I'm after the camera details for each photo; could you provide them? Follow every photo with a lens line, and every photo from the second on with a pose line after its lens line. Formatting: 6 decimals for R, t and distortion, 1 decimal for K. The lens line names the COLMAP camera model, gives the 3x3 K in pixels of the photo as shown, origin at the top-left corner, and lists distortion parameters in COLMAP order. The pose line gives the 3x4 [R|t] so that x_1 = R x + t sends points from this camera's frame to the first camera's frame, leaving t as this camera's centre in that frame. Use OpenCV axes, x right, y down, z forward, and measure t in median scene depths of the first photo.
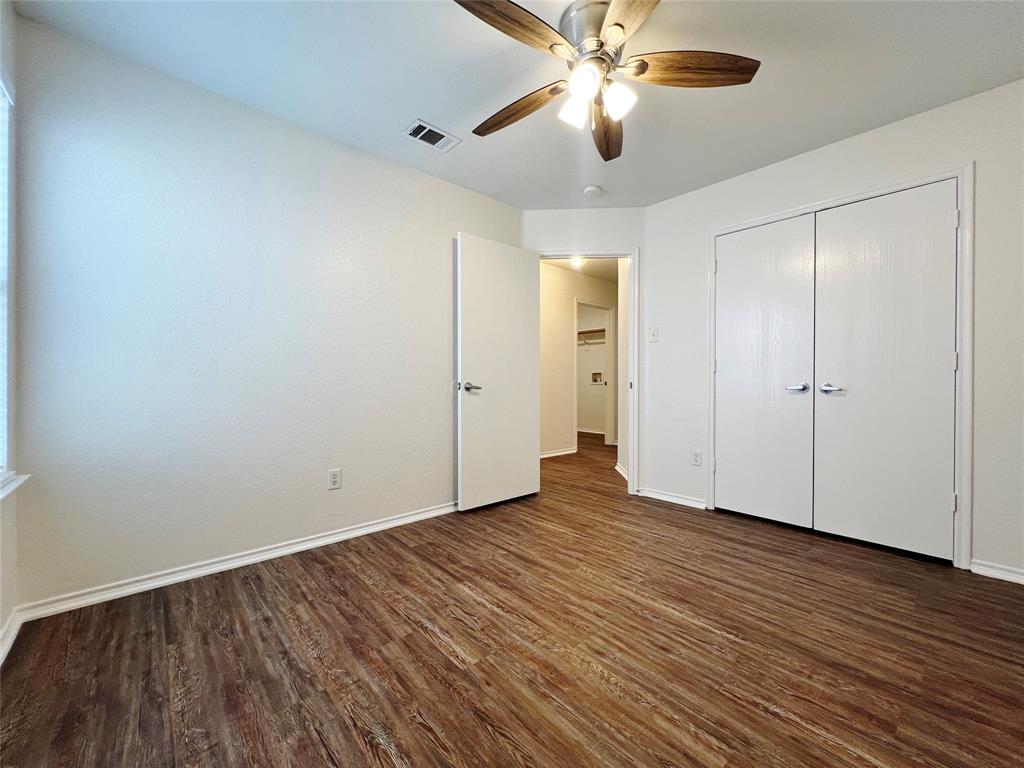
lens RADIAL K [[409.0, 0, 515.4], [0, 409.0, 385.7], [0, 0, 1]] dist [-0.001810, 0.001020]
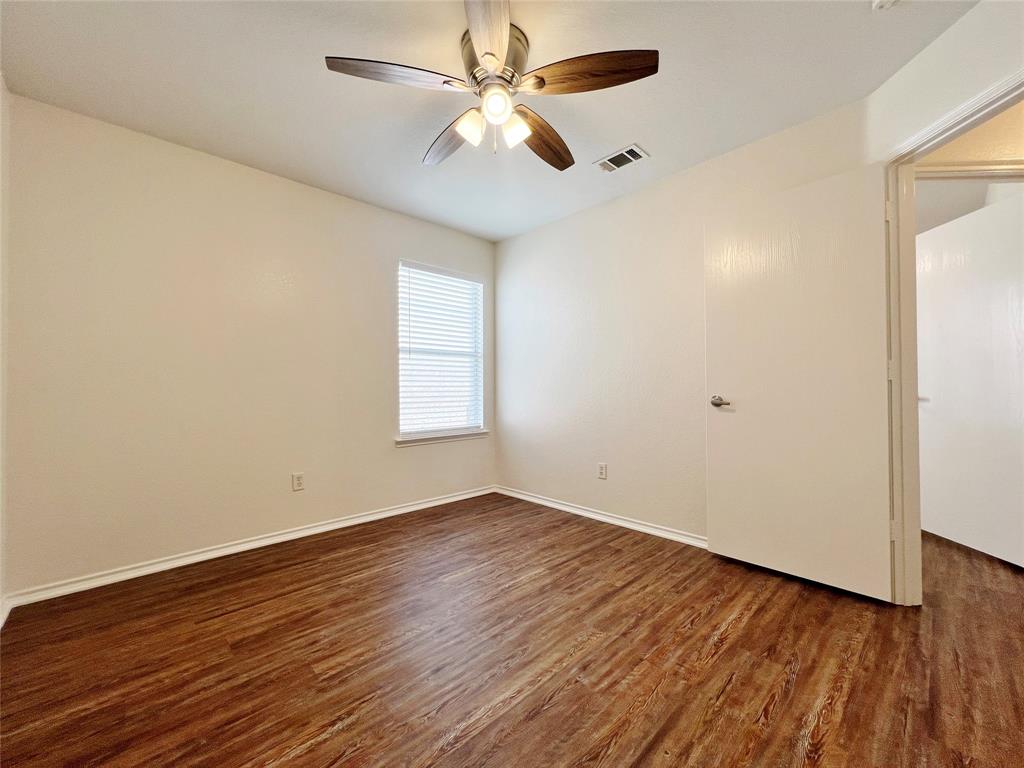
lens RADIAL K [[409.0, 0, 511.9], [0, 409.0, 382.5], [0, 0, 1]] dist [-0.001810, 0.001020]
pose [[0.025114, -0.012459, -0.999607, 1.034107], [-0.005770, 0.999904, -0.012608, -0.034770], [0.999668, 0.006084, 0.025040, 0.865805]]
